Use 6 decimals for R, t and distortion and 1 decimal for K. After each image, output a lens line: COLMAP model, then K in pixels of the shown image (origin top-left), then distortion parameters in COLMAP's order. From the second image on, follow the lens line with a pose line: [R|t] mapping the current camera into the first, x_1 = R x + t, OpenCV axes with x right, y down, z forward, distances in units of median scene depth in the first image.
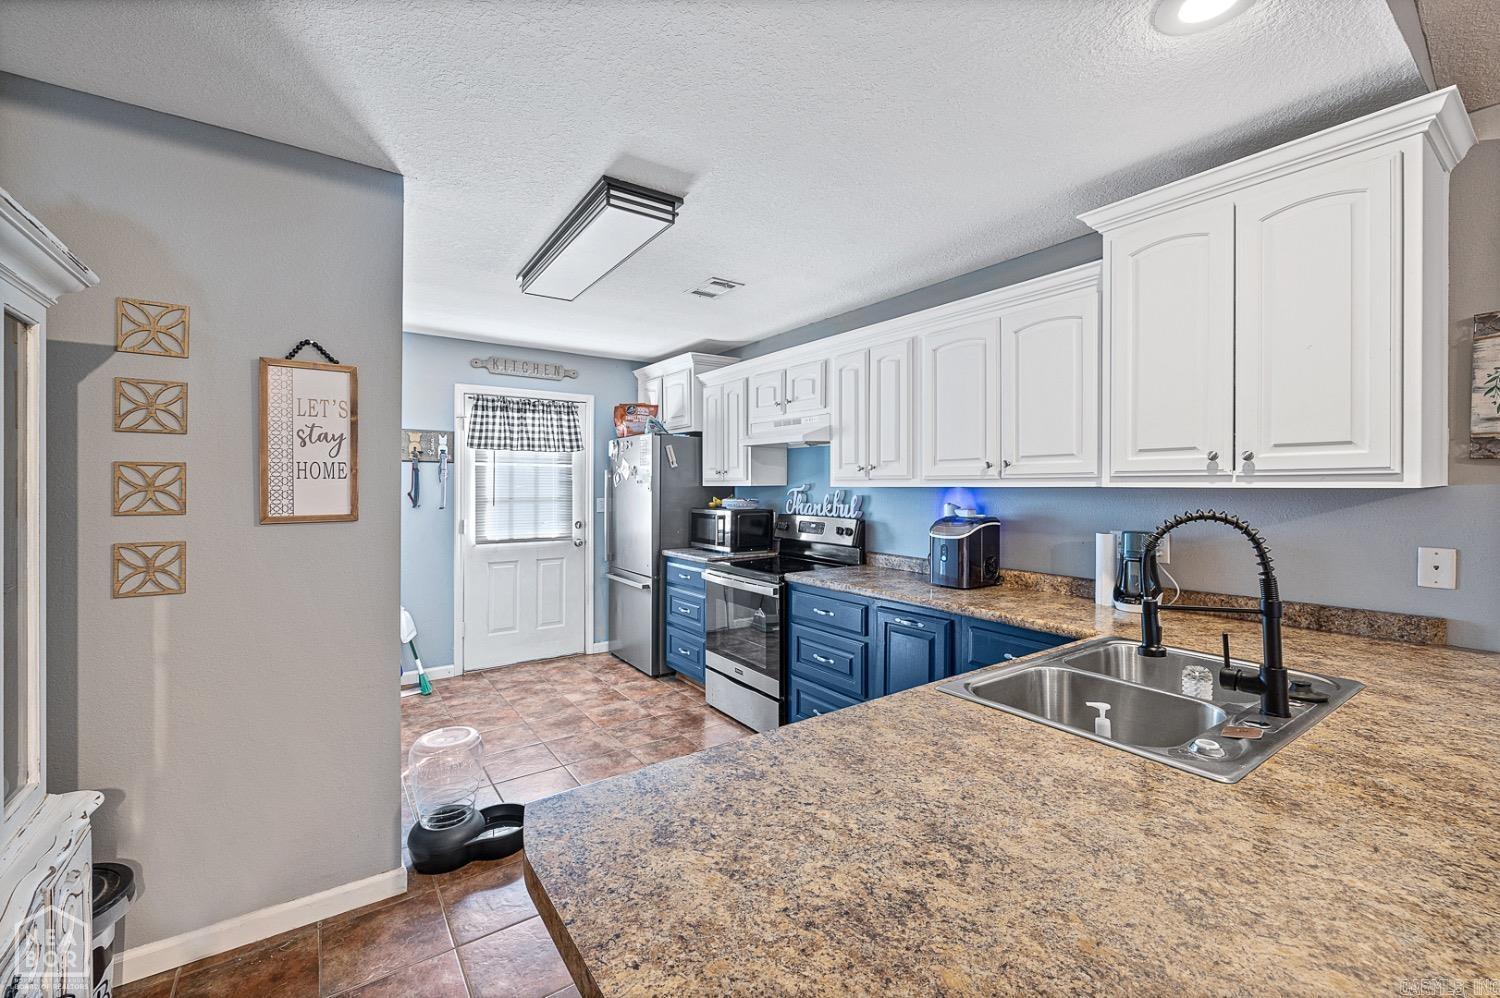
lens RADIAL K [[604.8, 0, 739.9], [0, 604.8, 495.2], [0, 0, 1]] dist [0.001033, 0.000152]
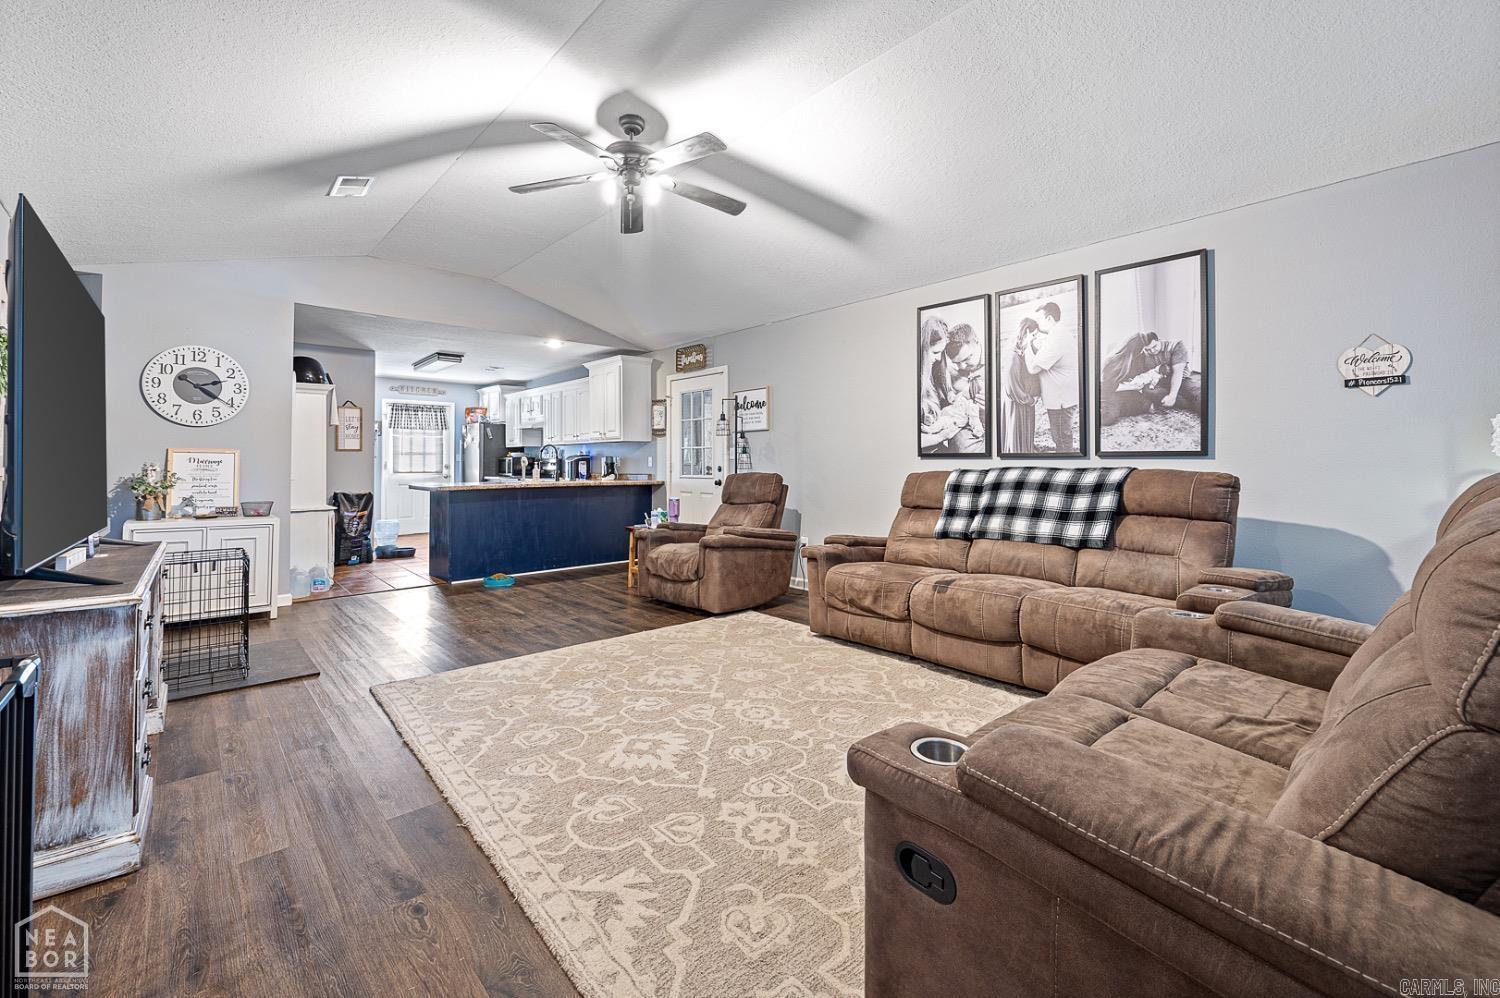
lens RADIAL K [[637.5, 0, 749.6], [0, 637.5, 471.3], [0, 0, 1]] dist [0.000310, 0.000043]
pose [[0.993072, -0.001782, 0.117494, 0.534134], [0.002459, 0.999981, -0.005623, 0.084925], [-0.117481, 0.005873, 0.993058, -1.344407]]
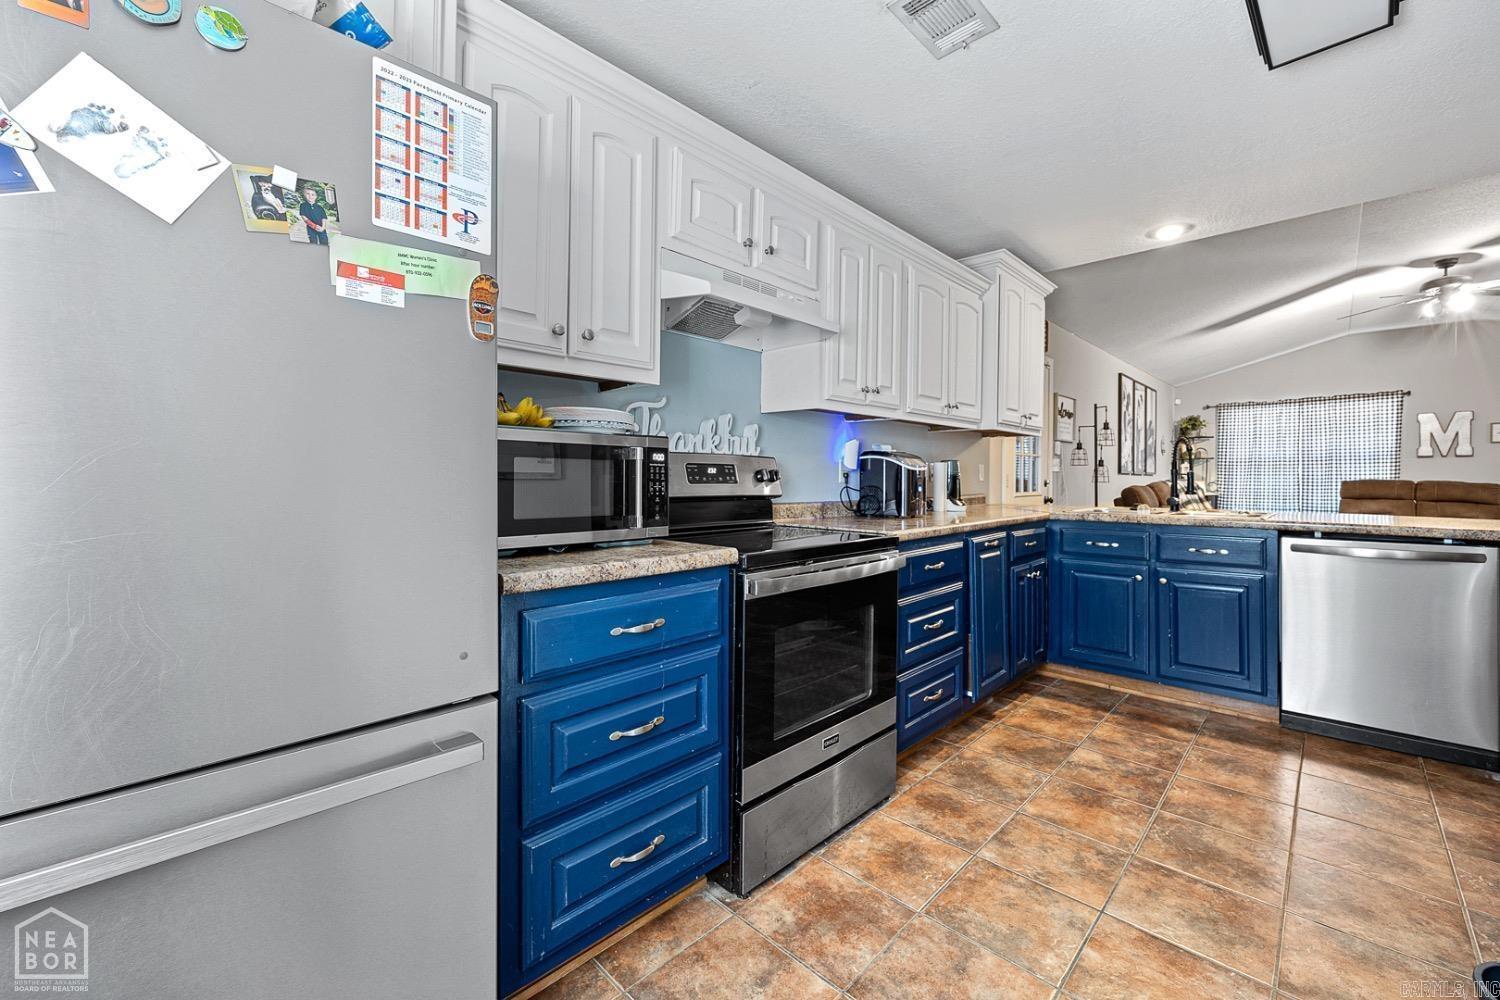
lens RADIAL K [[604.8, 0, 739.9], [0, 604.8, 496.2], [0, 0, 1]] dist [0.001033, 0.000152]
pose [[-0.184840, -0.032391, 0.982235, -0.463464], [0.010043, 0.999342, 0.034845, 0.055395], [-0.982717, 0.016305, -0.184393, 1.094870]]
